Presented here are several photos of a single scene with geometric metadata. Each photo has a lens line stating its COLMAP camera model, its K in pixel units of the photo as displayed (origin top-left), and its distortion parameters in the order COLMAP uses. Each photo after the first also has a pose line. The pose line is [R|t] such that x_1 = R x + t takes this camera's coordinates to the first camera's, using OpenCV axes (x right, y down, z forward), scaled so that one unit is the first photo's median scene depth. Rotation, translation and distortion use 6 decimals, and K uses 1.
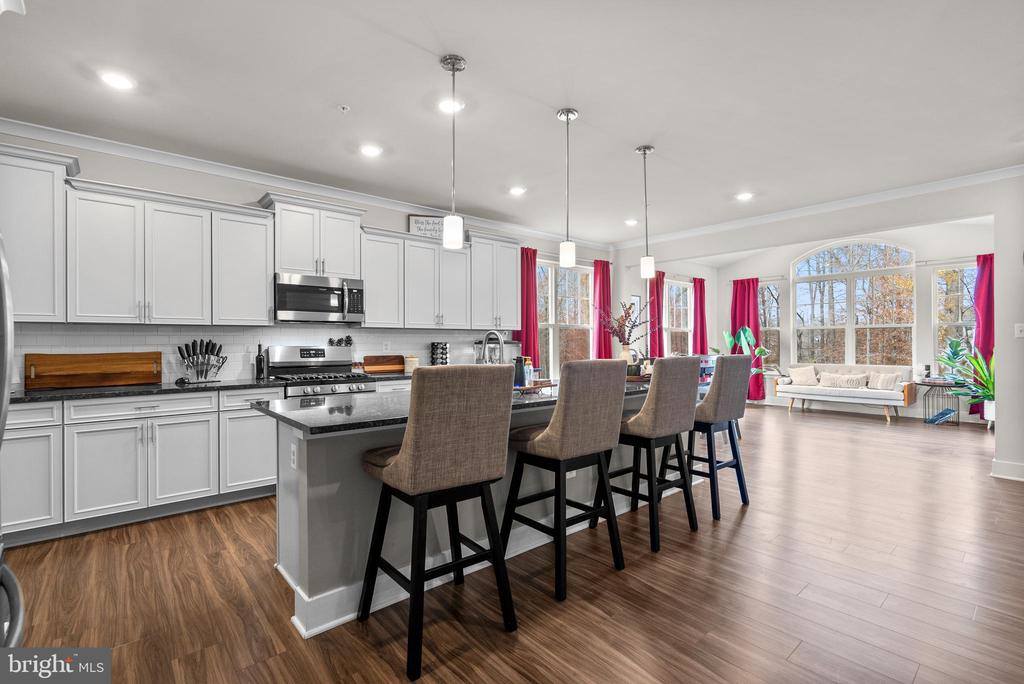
lens RADIAL K [[469.2, 0, 512.0], [0, 469.2, 342.0], [0, 0, 1]] dist [-0.000582, 0.000490]
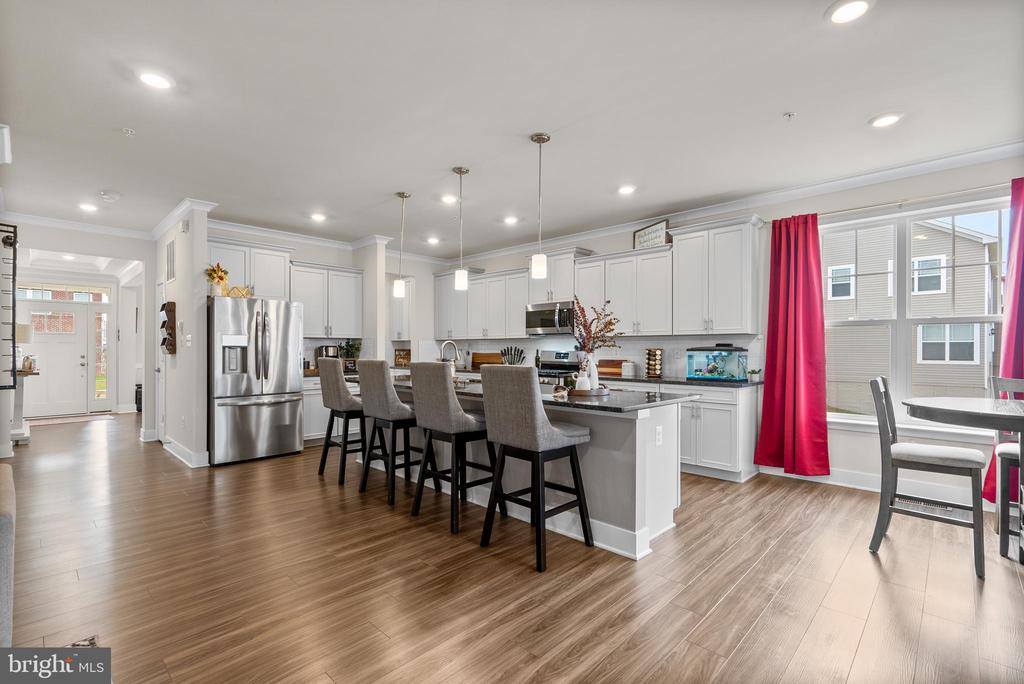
lens RADIAL K [[467.1, 0, 513.0], [0, 467.1, 349.1], [0, 0, 1]] dist [-0.003839, -0.000133]
pose [[0.095762, 0.001956, -0.995402, 0.921456], [-0.004280, 0.999990, 0.001554, 0.001572], [0.995395, 0.004112, 0.095770, 0.672068]]
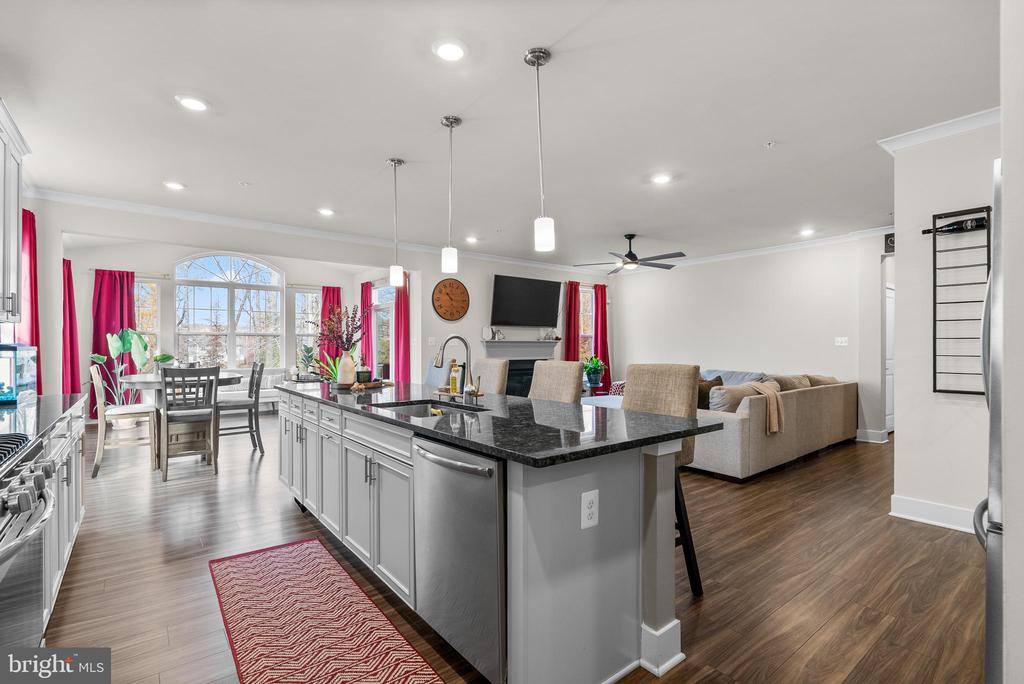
lens RADIAL K [[467.1, 0, 513.0], [0, 467.1, 349.1], [0, 0, 1]] dist [-0.003839, -0.000133]
pose [[0.041559, 0.001865, 0.999134, -0.576963], [-0.001436, 0.999997, -0.001807, 0.005716], [-0.999135, -0.001359, 0.041561, 0.540530]]
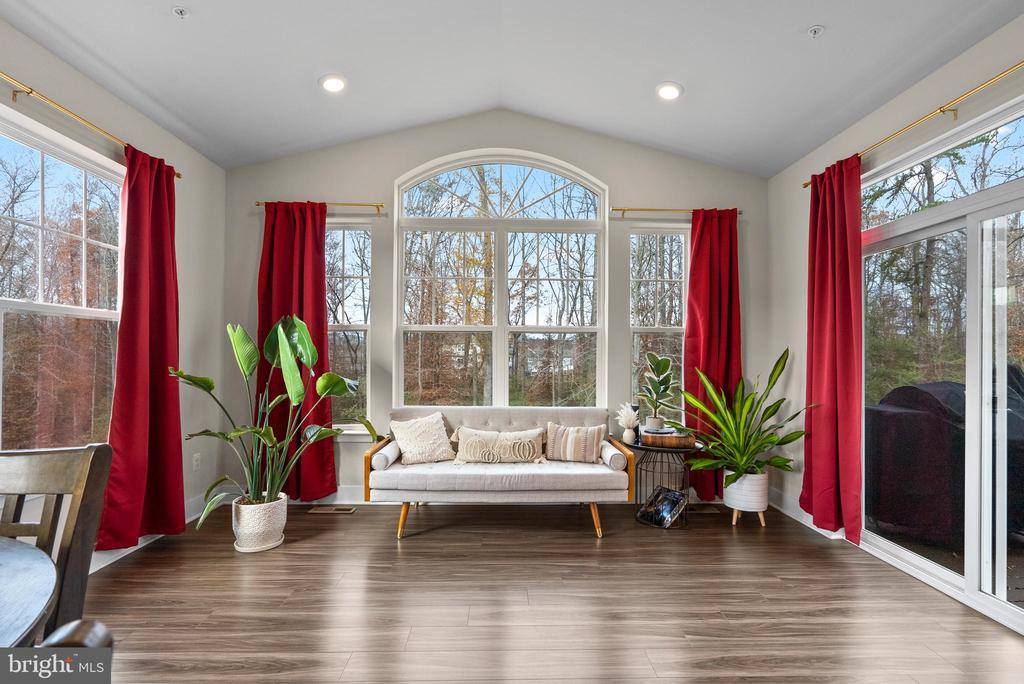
lens RADIAL K [[474.0, 0, 513.9], [0, 474.0, 356.7], [0, 0, 1]] dist [-0.004961, -0.000171]
pose [[0.633747, 0.011573, 0.773454, 0.601934], [-0.012663, 0.999909, -0.004585, -0.001816], [-0.773436, -0.006889, 0.633836, 1.181404]]
